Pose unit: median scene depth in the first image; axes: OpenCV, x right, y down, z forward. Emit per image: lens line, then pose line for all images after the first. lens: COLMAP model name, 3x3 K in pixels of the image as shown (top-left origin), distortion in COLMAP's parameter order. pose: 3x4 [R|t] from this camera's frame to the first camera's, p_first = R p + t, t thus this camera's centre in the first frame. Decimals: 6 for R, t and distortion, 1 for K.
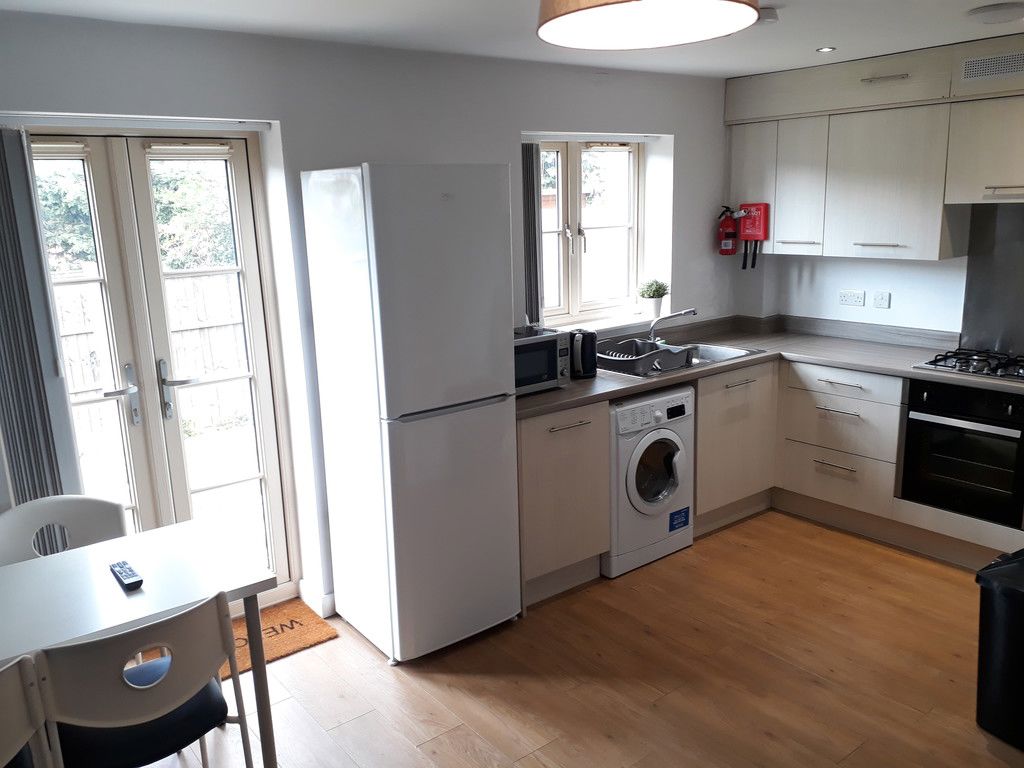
lens RADIAL K [[833.0, 0, 493.1], [0, 833.0, 382.6], [0, 0, 1]] dist [0.026120, -0.009072]
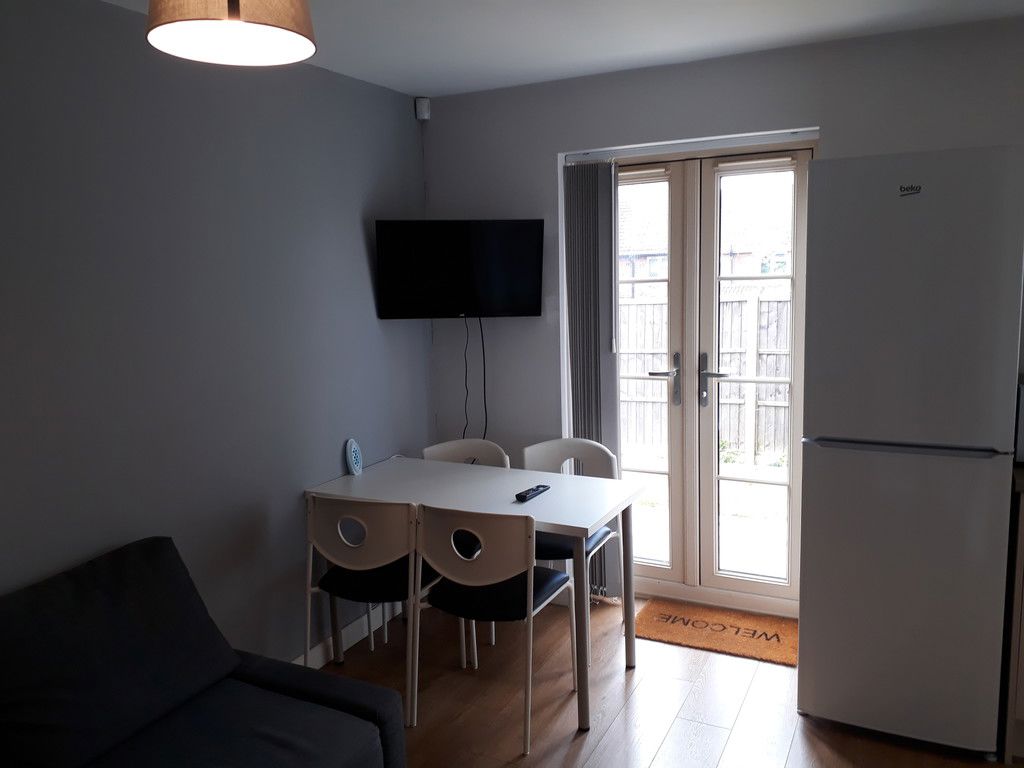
lens RADIAL K [[833.0, 0, 493.1], [0, 833.0, 382.6], [0, 0, 1]] dist [0.026120, -0.009072]
pose [[0.414216, 0.145607, -0.898456, 0.530070], [-0.181668, 0.980484, 0.075146, -0.021776], [0.891864, 0.132094, 0.432584, 0.275733]]
